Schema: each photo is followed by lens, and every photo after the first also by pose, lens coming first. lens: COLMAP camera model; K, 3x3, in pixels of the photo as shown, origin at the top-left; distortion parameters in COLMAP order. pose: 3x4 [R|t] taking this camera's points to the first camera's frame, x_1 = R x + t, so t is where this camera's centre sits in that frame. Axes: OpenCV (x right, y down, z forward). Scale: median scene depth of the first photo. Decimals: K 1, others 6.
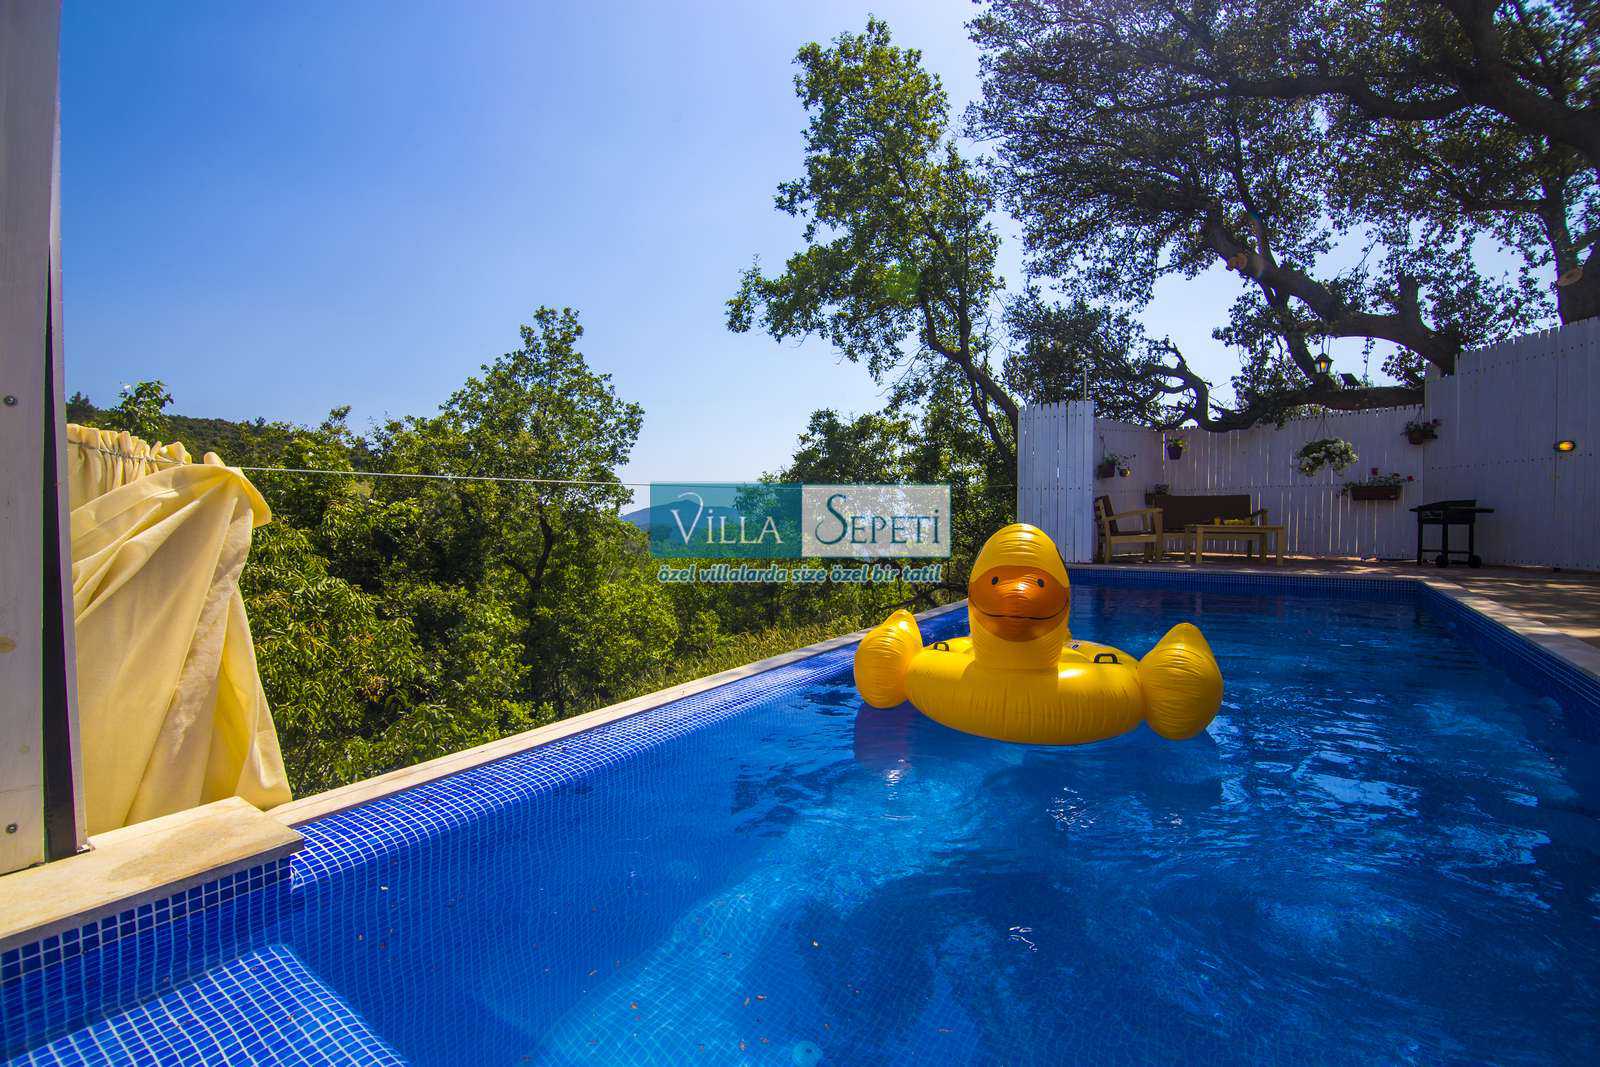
lens RADIAL K [[715.3, 0, 803.2], [0, 715.3, 533.6], [0, 0, 1]] dist [-0.000717, -0.012249]
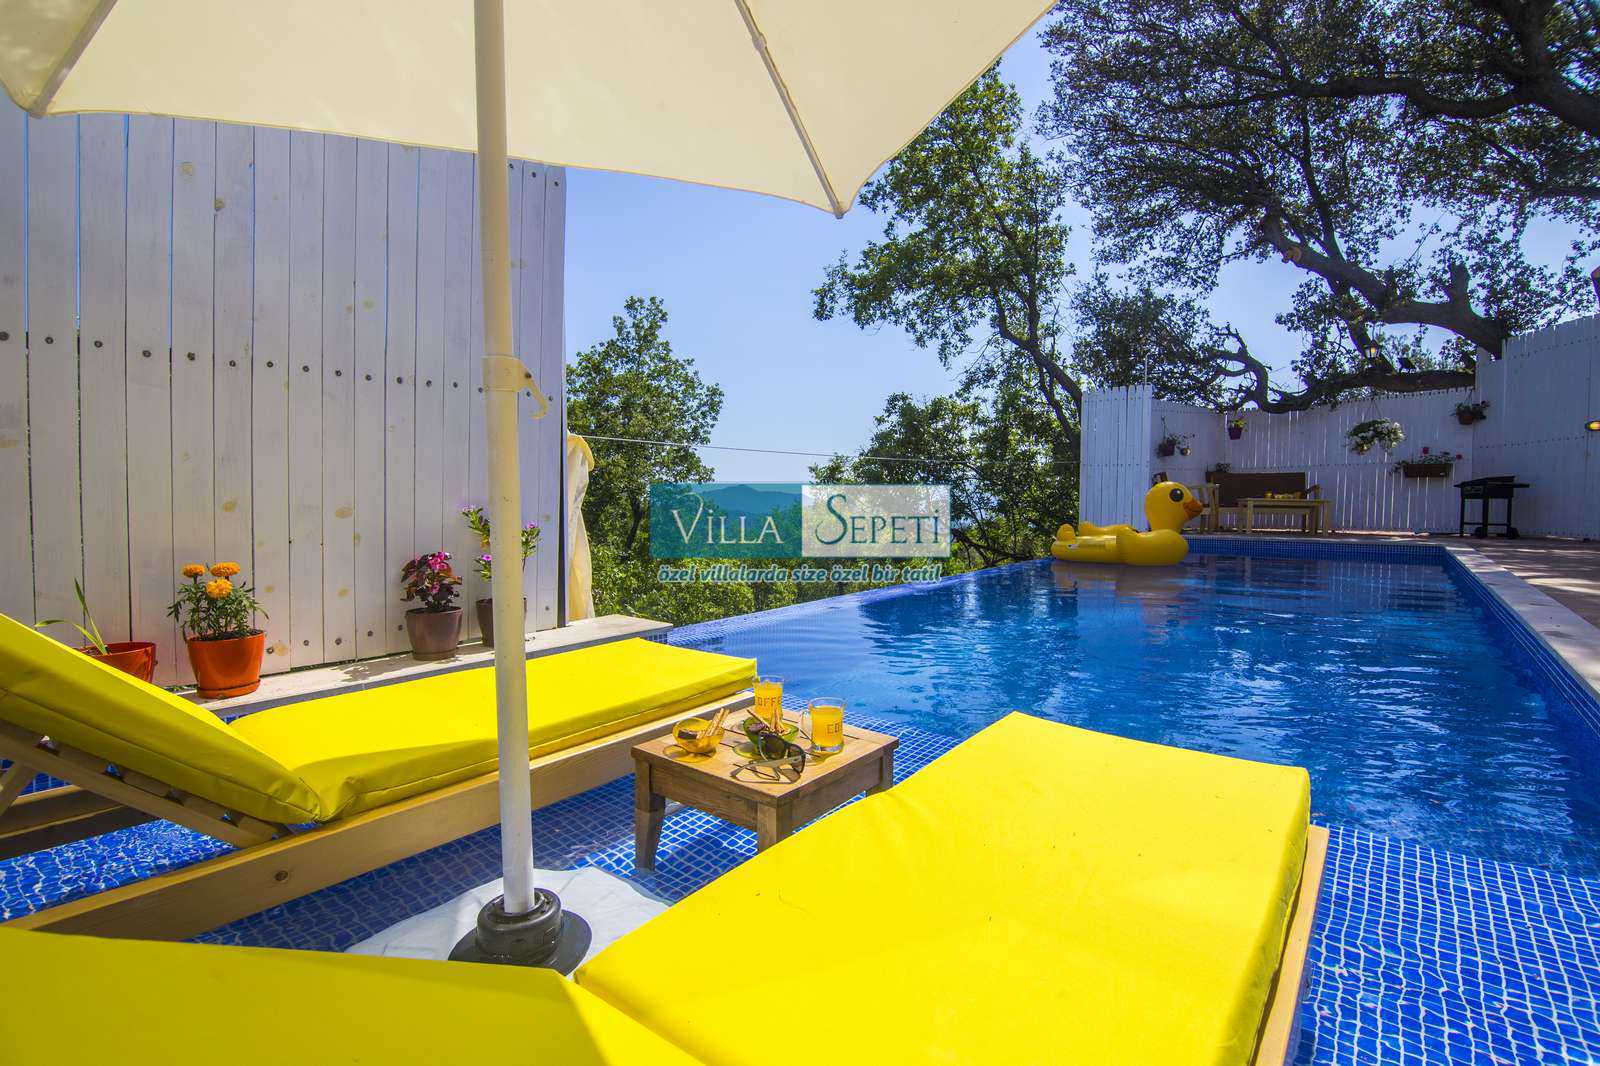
lens RADIAL K [[737.4, 0, 804.1], [0, 737.4, 528.1], [0, 0, 1]] dist [0.000884, -0.013157]
pose [[0.996811, 0.010163, -0.079152, -0.026082], [-0.009160, 0.999873, 0.013024, 0.018081], [0.079274, -0.012257, 0.996777, -0.129643]]
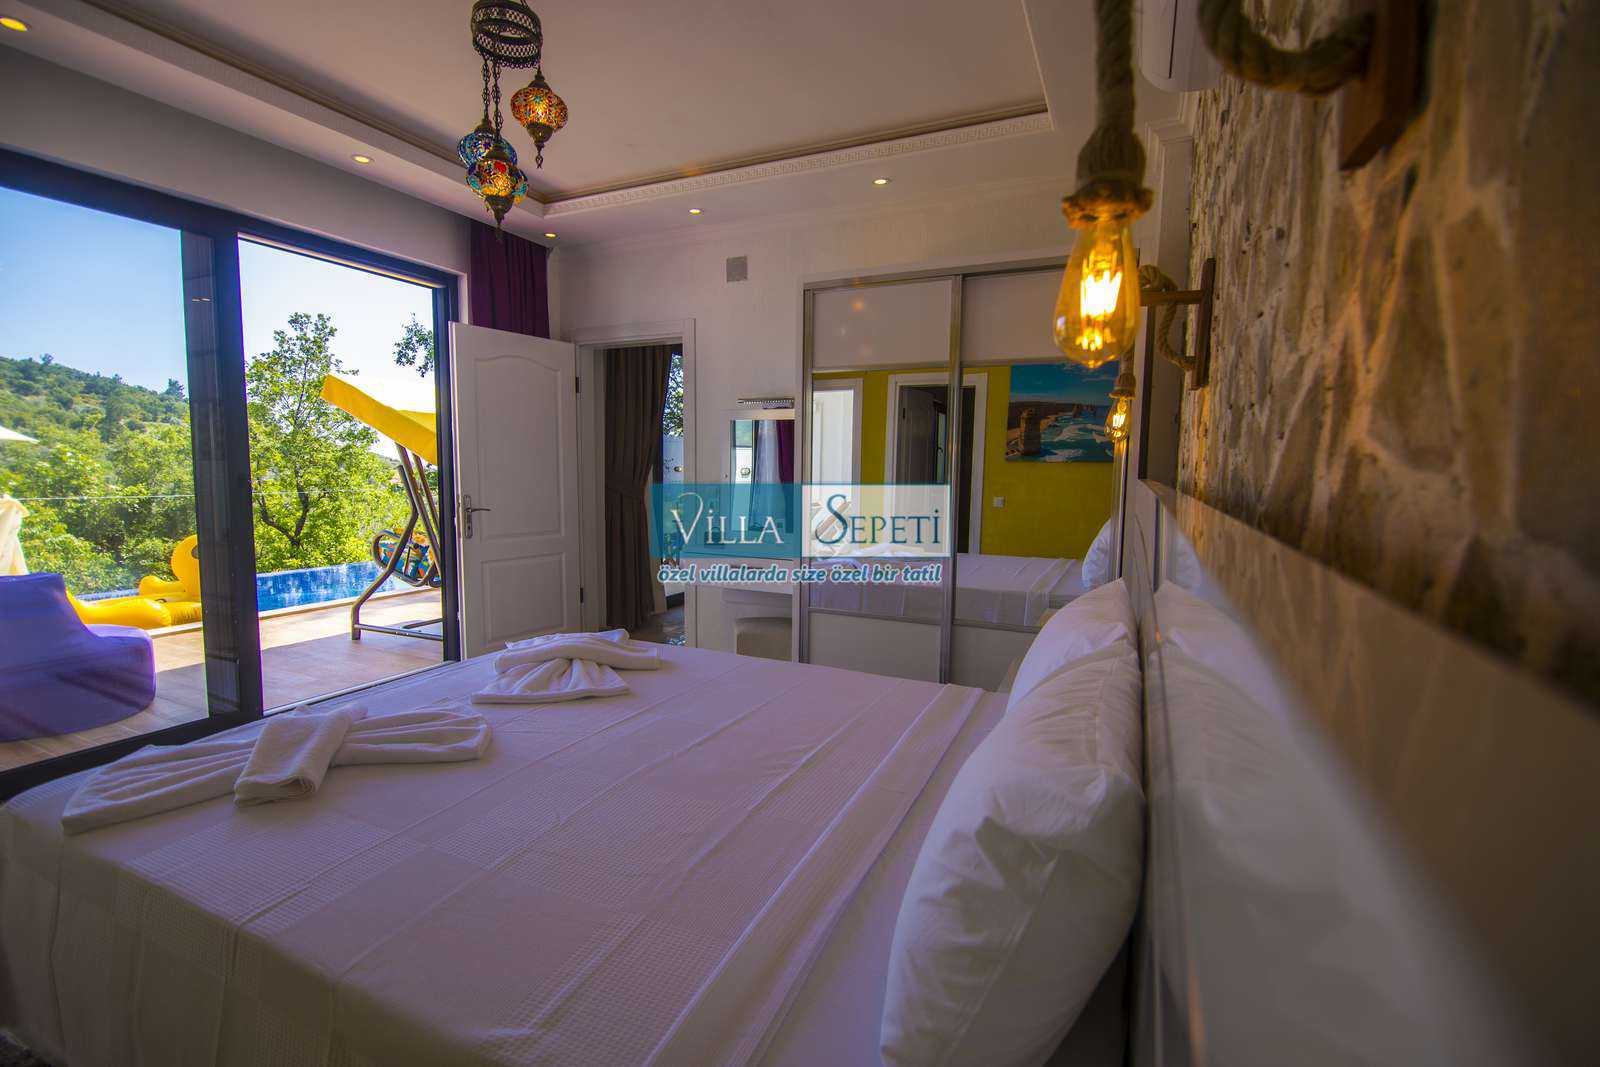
lens RADIAL K [[708.3, 0, 804.1], [0, 708.3, 533.4], [0, 0, 1]] dist [-0.001278, -0.012446]
pose [[0.985236, -0.003061, 0.171174, 0.429407], [-0.006747, 0.998369, 0.056691, -0.026916], [-0.171068, -0.057009, 0.983608, -0.529623]]
